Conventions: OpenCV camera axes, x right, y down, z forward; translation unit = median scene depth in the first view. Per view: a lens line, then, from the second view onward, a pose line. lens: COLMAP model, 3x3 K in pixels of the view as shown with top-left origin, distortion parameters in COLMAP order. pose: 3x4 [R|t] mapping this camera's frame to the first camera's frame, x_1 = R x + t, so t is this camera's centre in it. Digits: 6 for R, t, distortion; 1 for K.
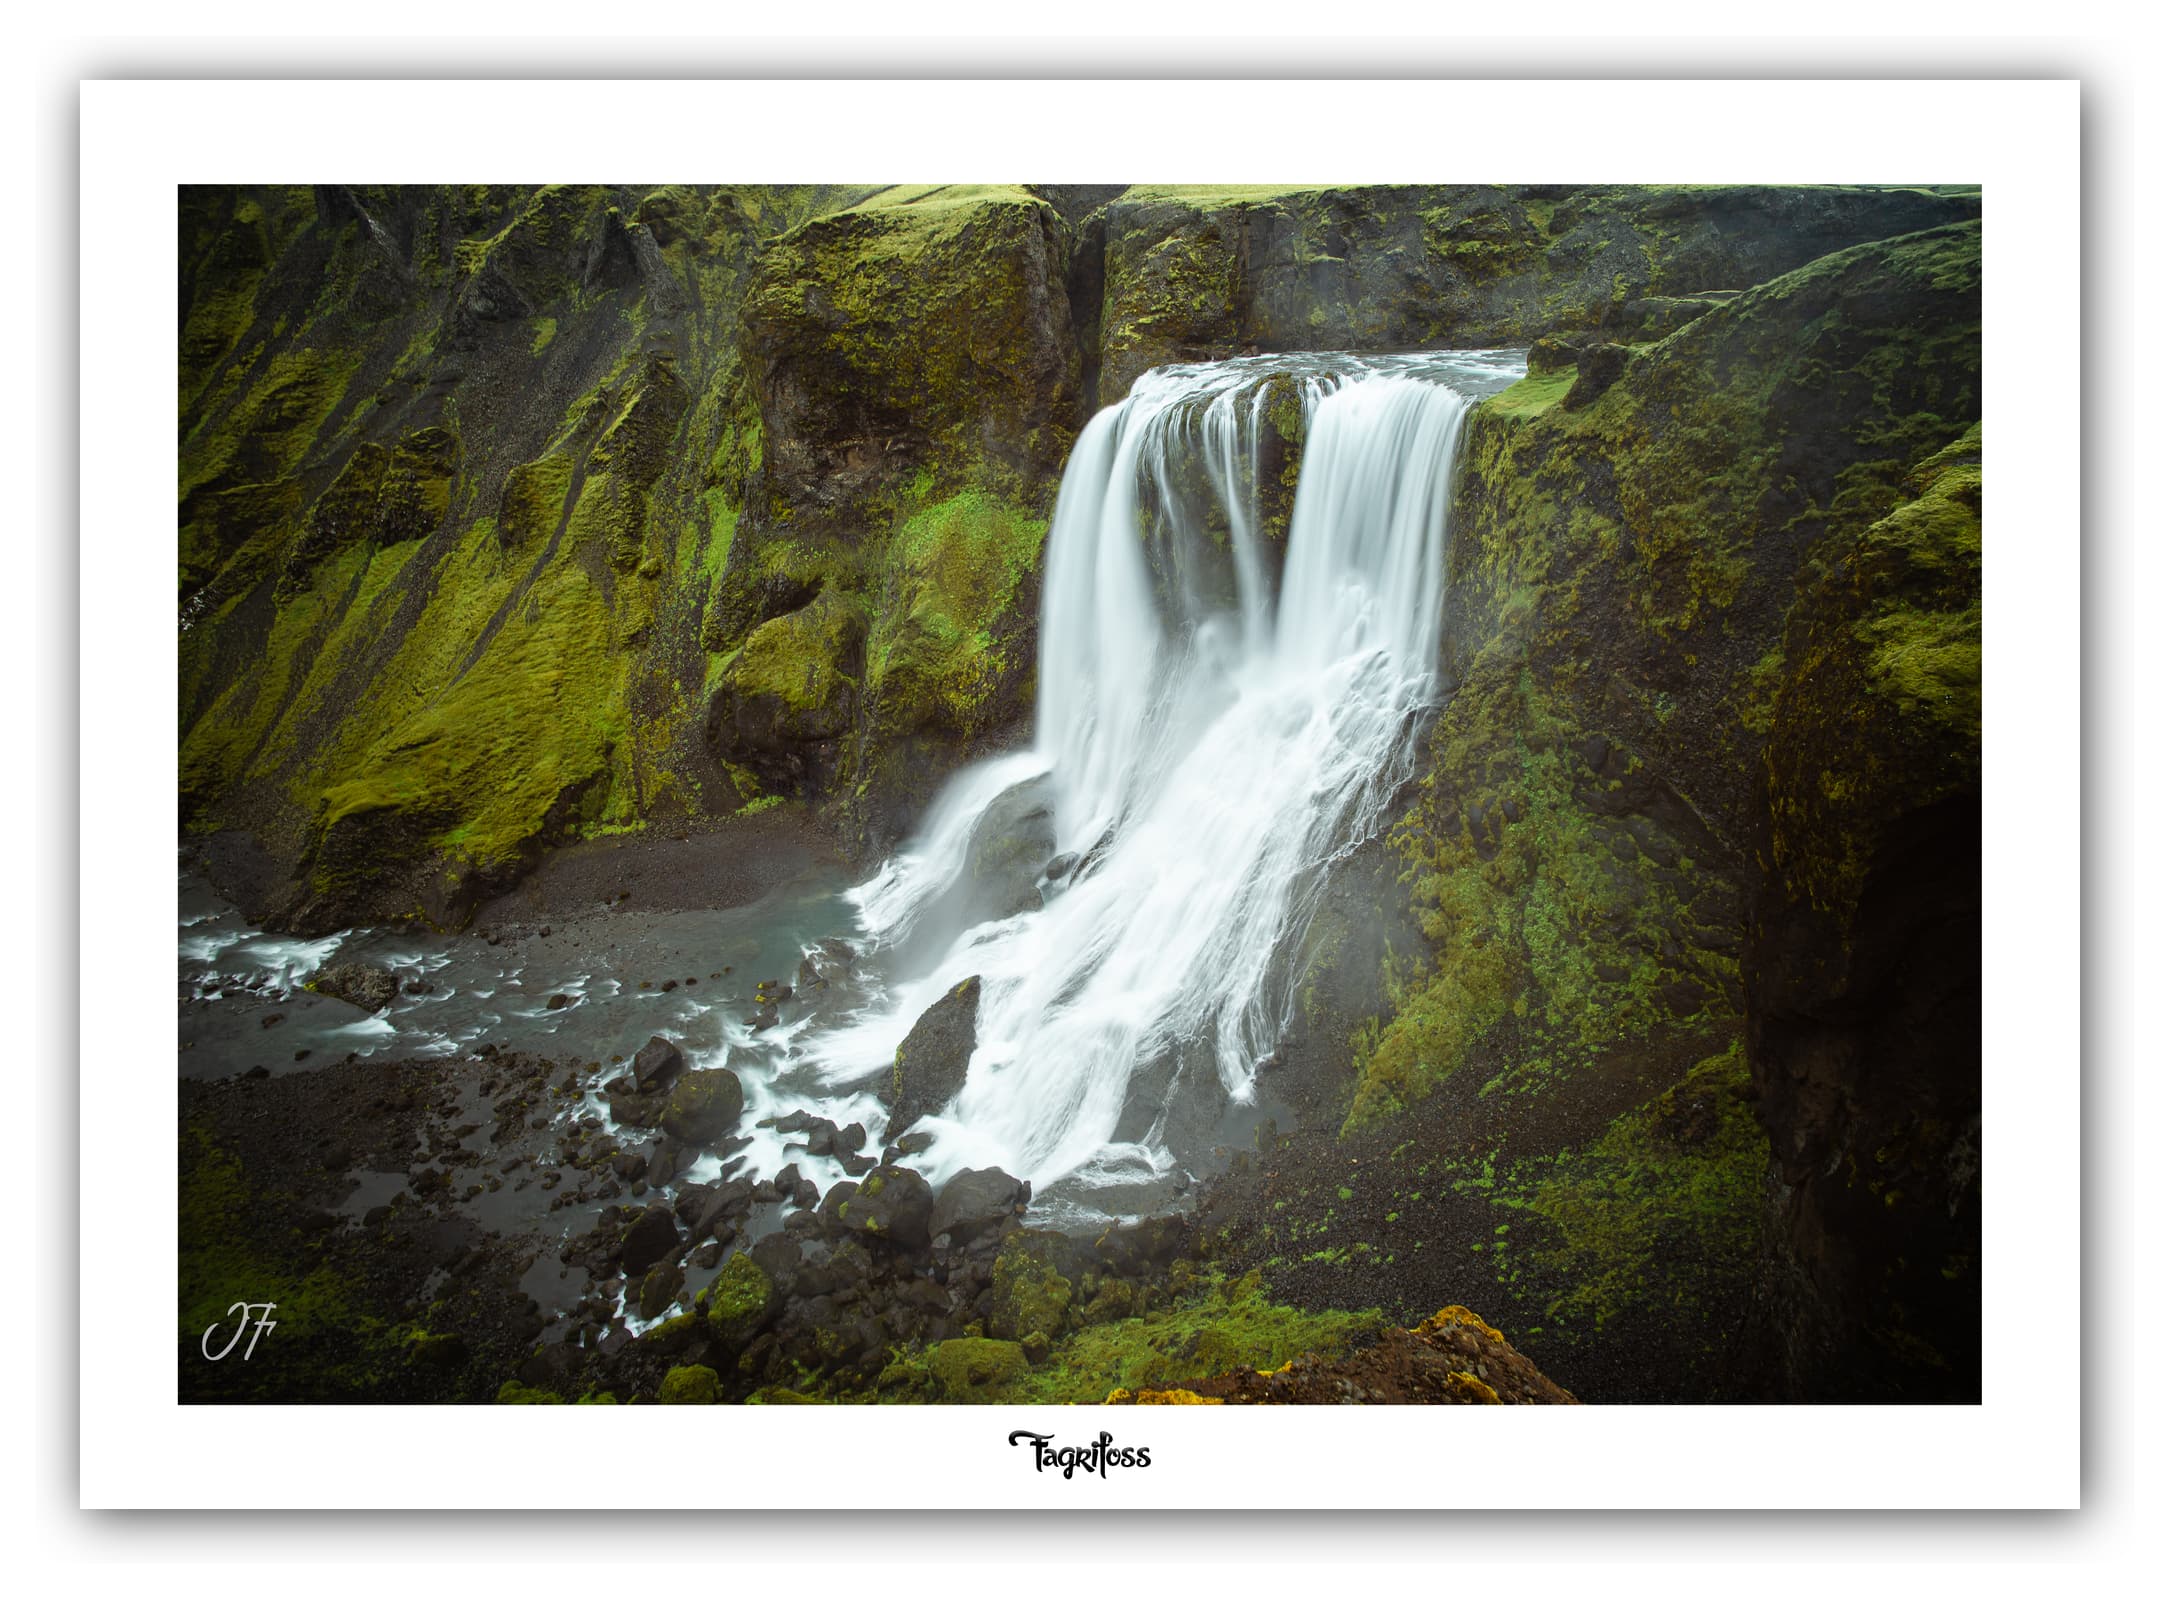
lens RADIAL K [[1038.9, 0, 1141.3], [0, 1038.9, 783.9], [0, 0, 1]] dist [-0.071447, 0.051952]
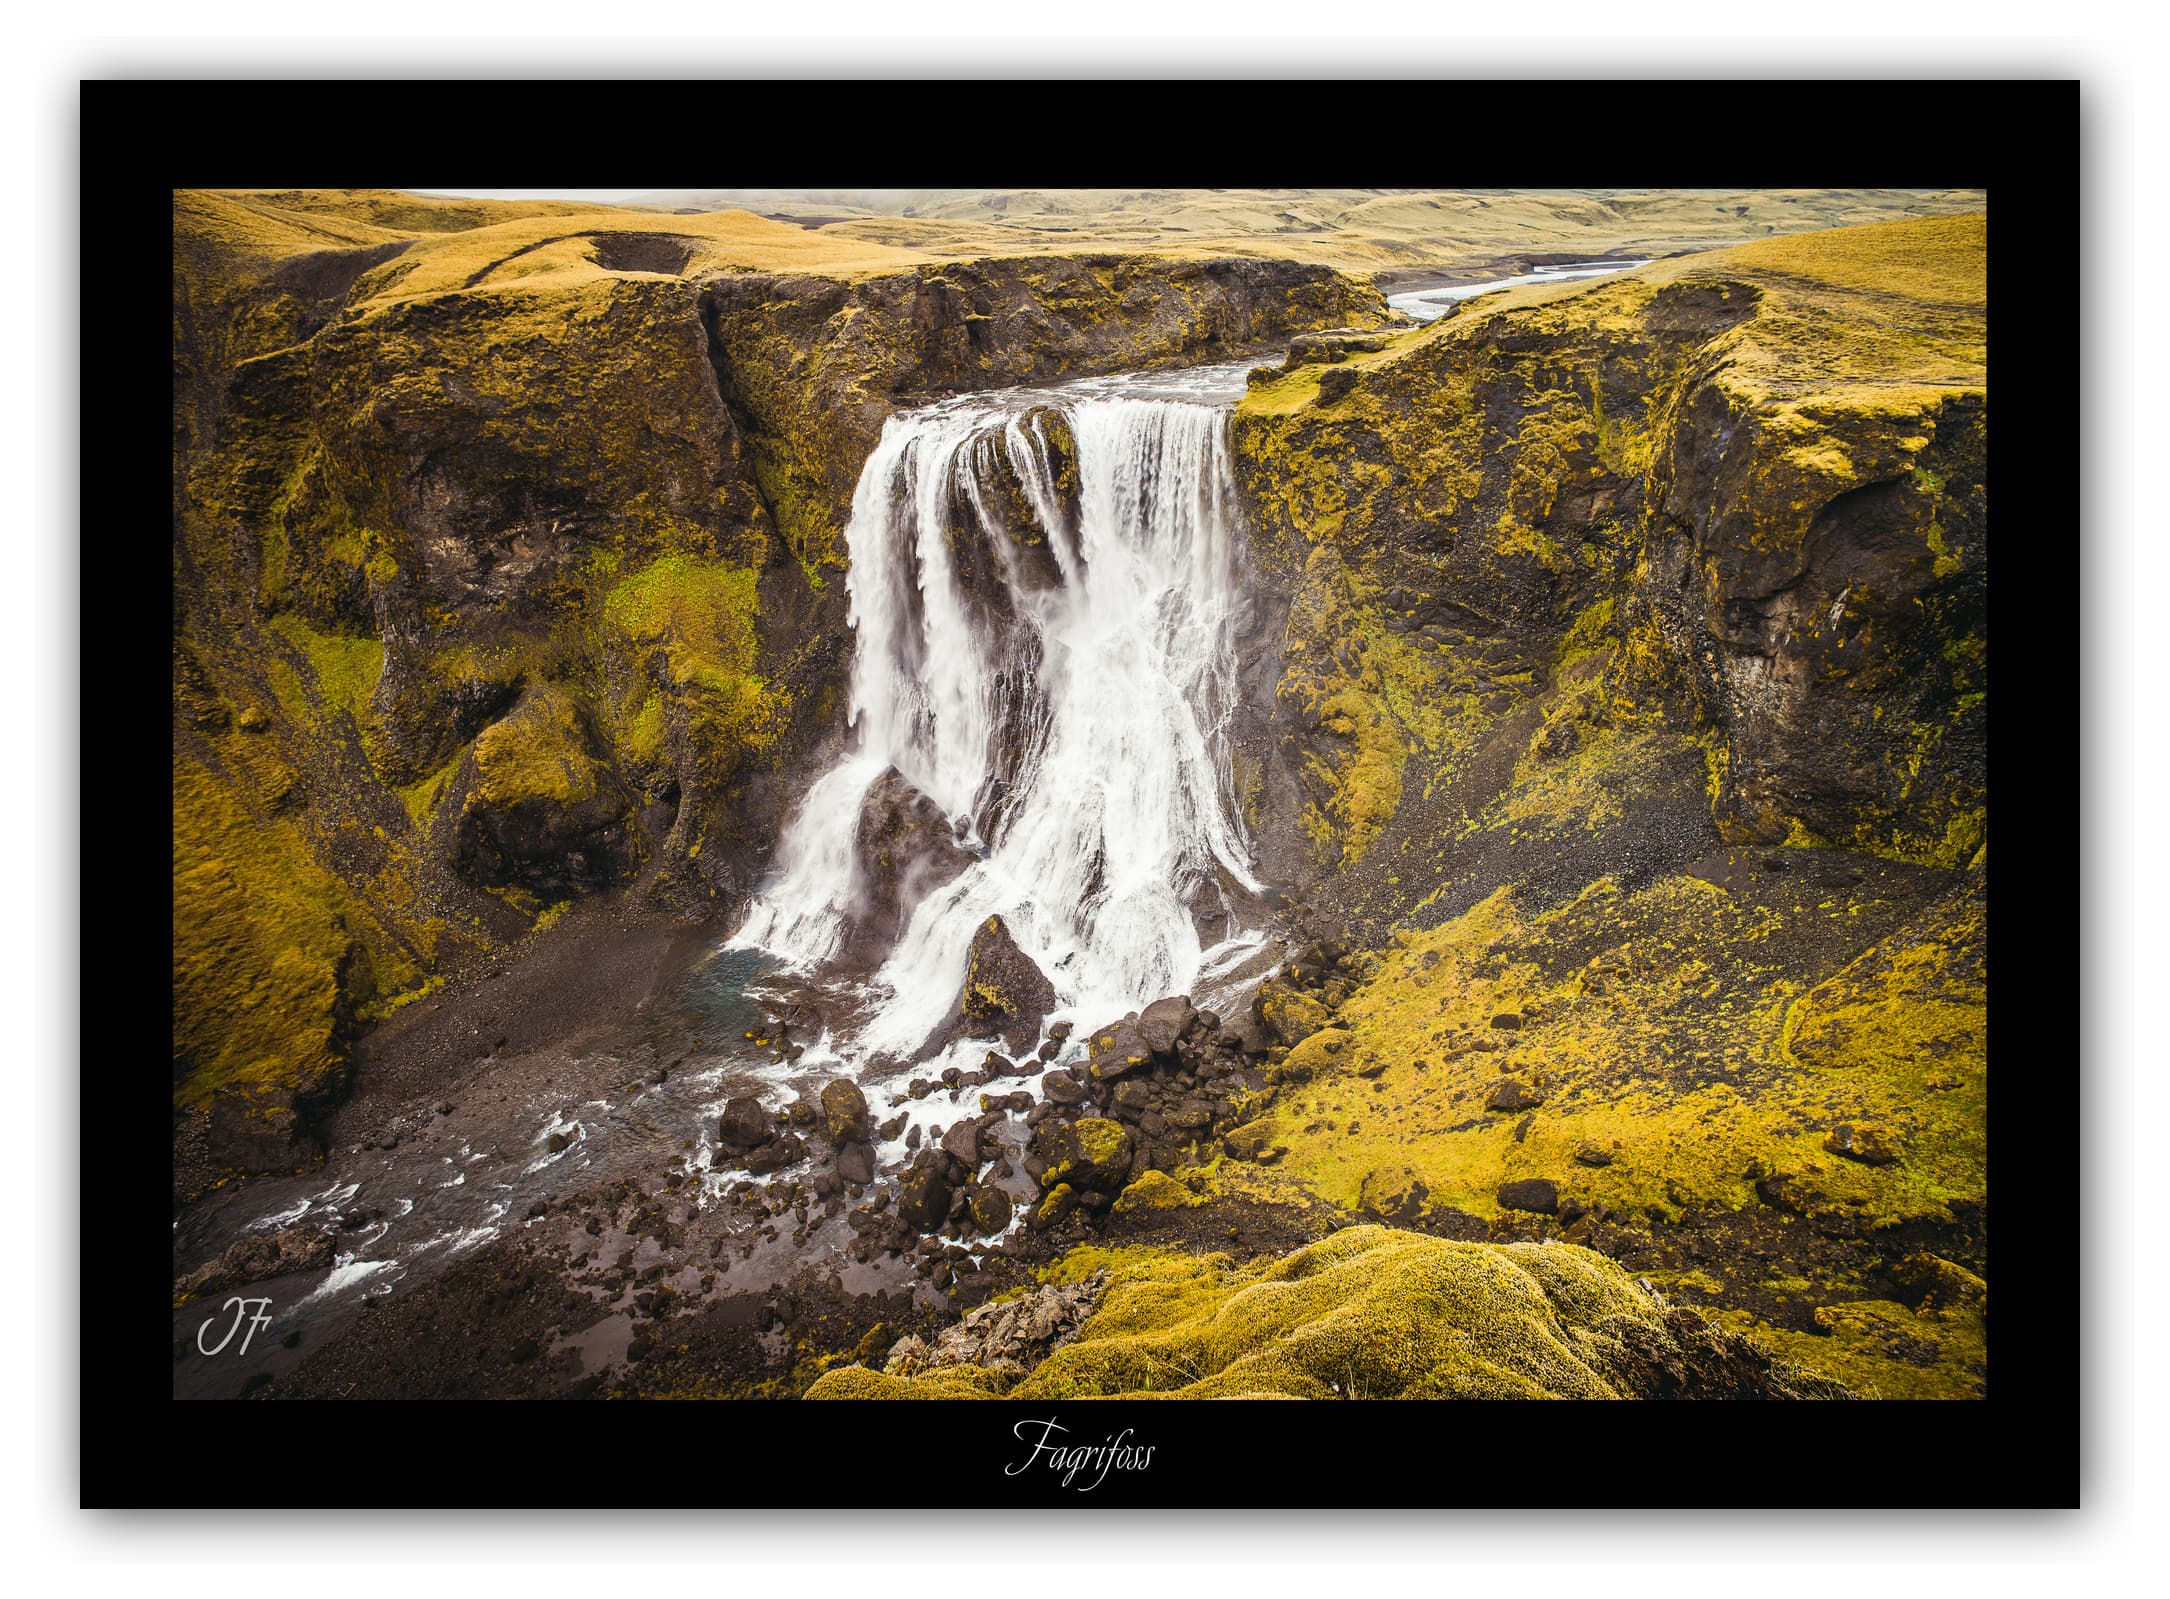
lens RADIAL K [[1009.2, 0, 1083.6], [0, 1009.2, 788.3], [0, 0, 1]] dist [-0.076115, 0.056715]
pose [[0.779437, -0.308277, 0.545383, -0.671582], [0.311908, 0.945942, 0.088927, -0.028258], [-0.543315, 0.100796, 0.833456, -0.062296]]
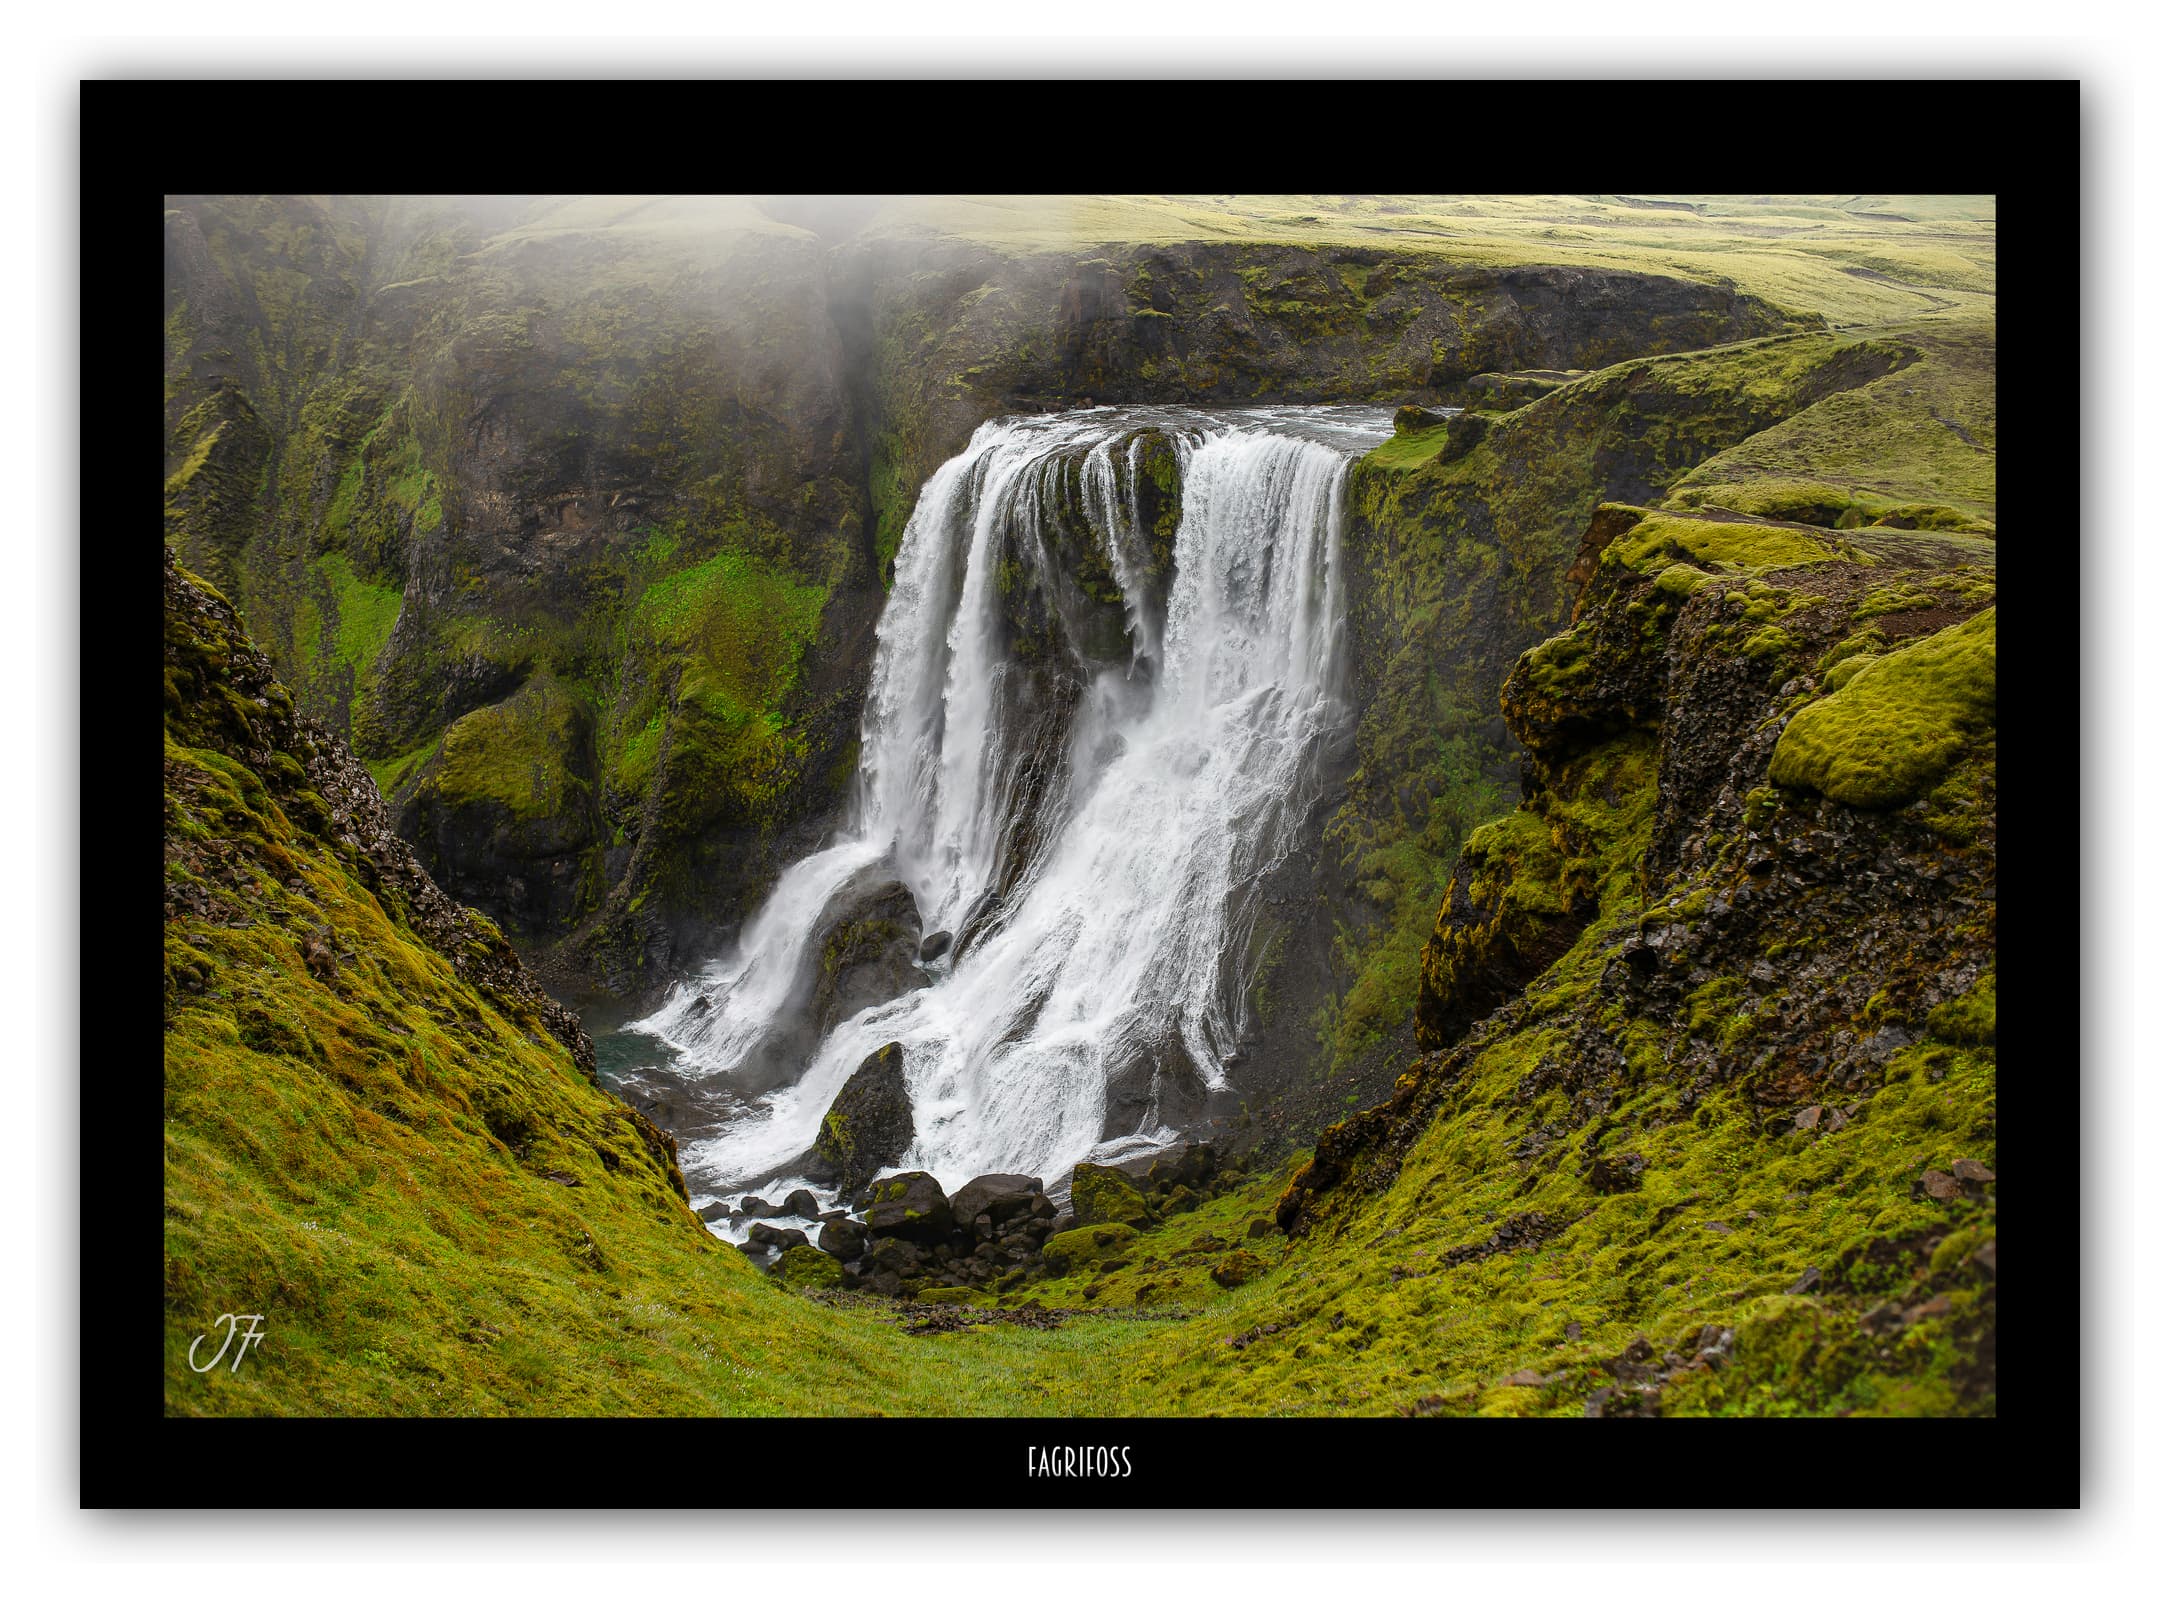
lens RADIAL K [[1771.9, 0, 1076.0], [0, 1771.9, 784.0], [0, 0, 1]] dist [-0.073367, 0.116152]
pose [[0.964260, -0.038616, 0.262129, -0.405259], [0.081931, 0.984292, -0.156386, 0.216798], [-0.251973, 0.172274, 0.952277, -0.592097]]
